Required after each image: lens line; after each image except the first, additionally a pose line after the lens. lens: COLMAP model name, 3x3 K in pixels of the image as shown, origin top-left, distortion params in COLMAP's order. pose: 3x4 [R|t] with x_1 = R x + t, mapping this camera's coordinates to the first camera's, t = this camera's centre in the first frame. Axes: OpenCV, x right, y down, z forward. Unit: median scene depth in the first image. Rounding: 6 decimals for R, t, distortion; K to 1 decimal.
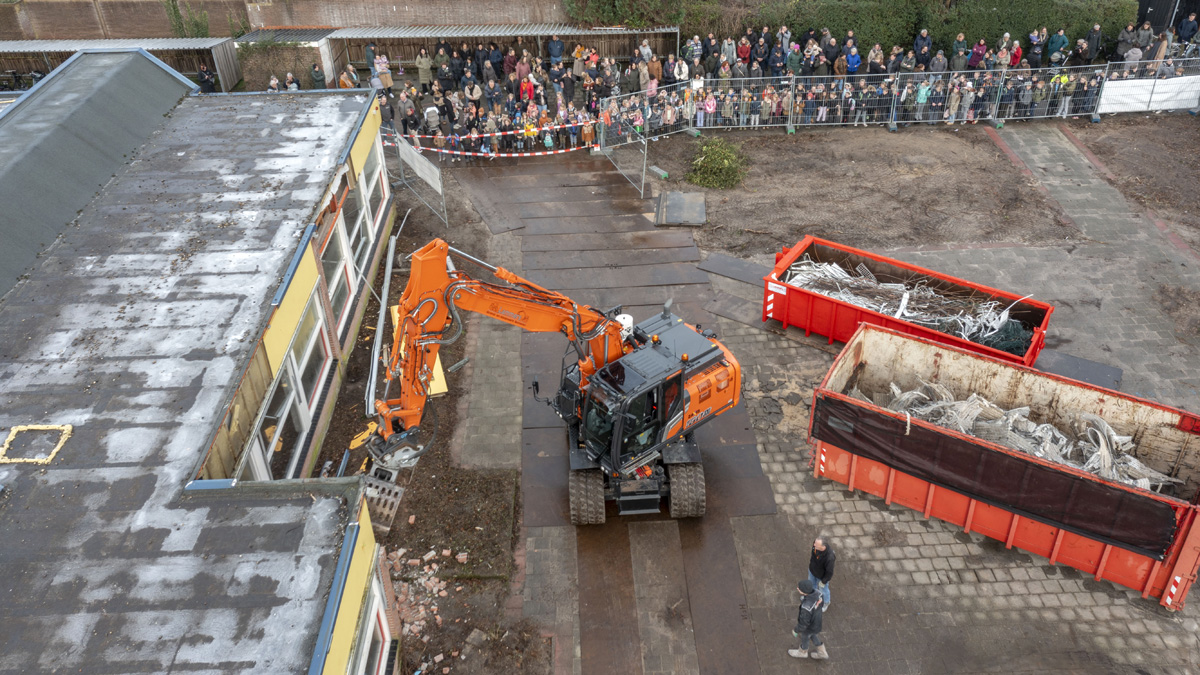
lens RADIAL K [[943.9, 0, 598.7], [0, 943.9, 305.2], [0, 0, 1]] dist [0.001119, 0.007510]
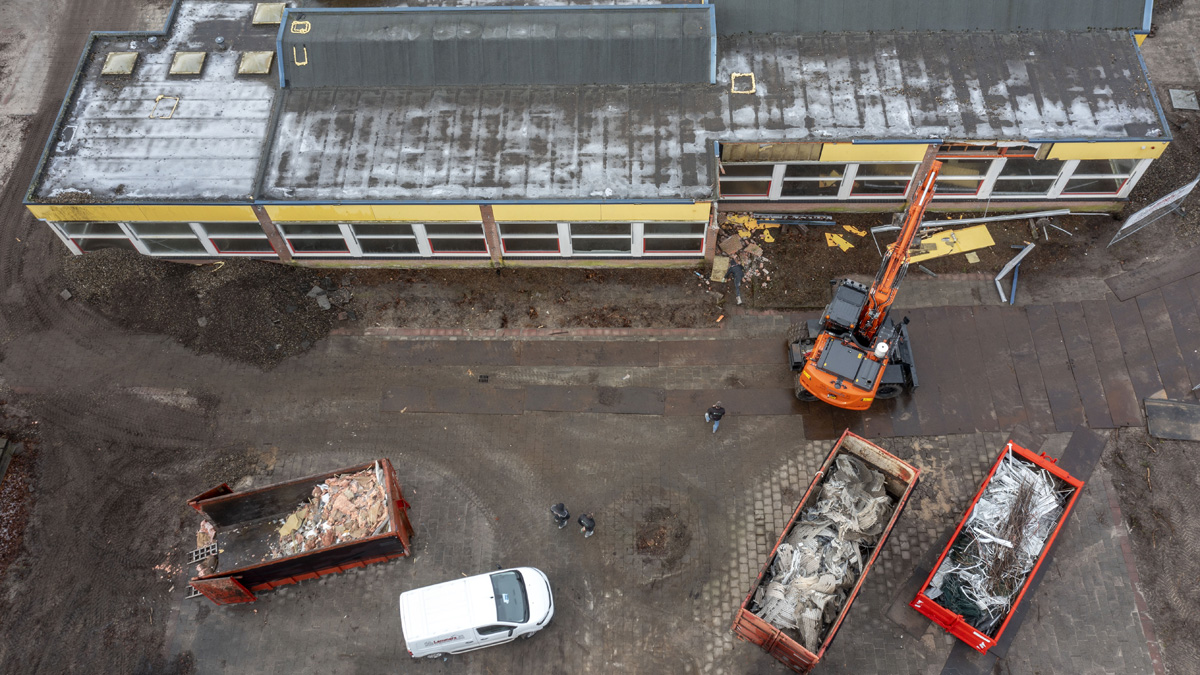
lens RADIAL K [[943.9, 0, 599.8], [0, 943.9, 331.5], [0, 0, 1]] dist [0.001119, 0.007510]
pose [[-0.037121, 0.878008, -0.477204, 0.900896], [-0.538840, 0.384577, 0.749501, -0.994685], [0.841590, 0.284959, 0.458830, -0.160121]]
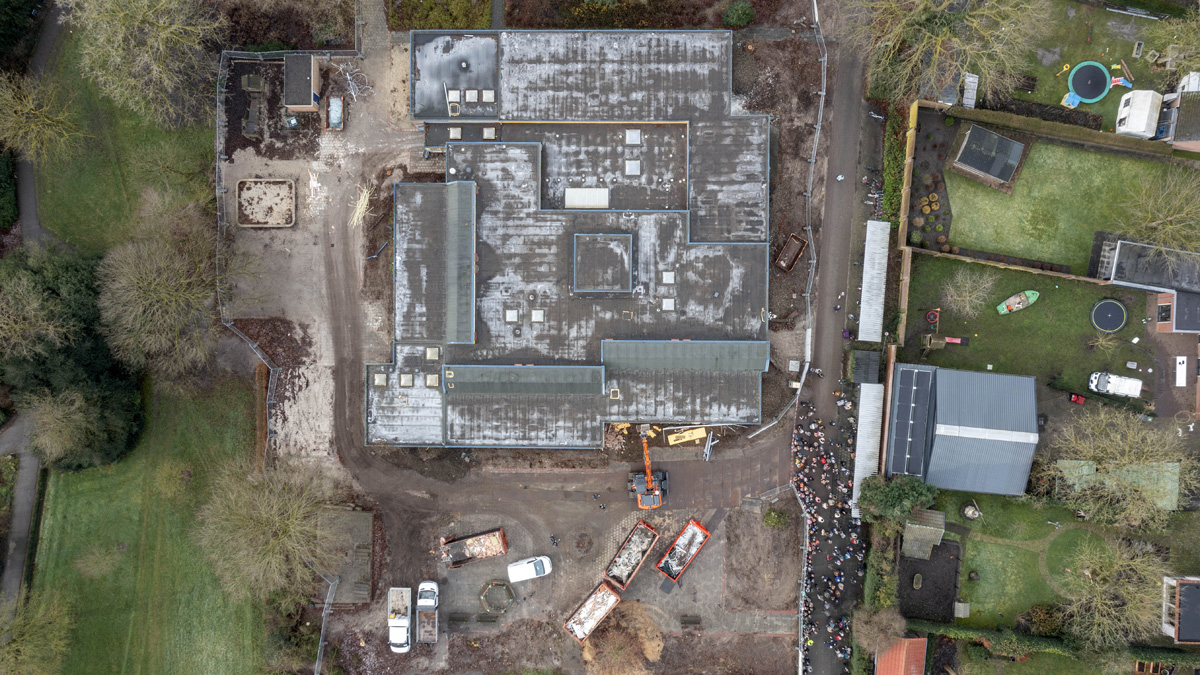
lens RADIAL K [[943.9, 0, 600.5], [0, 943.9, 339.5], [0, 0, 1]] dist [0.001119, 0.007510]
pose [[-0.026886, 0.999247, 0.027980, -0.968726], [-0.544749, -0.038114, 0.837733, -4.333469], [0.838168, 0.007282, 0.545364, -2.159279]]
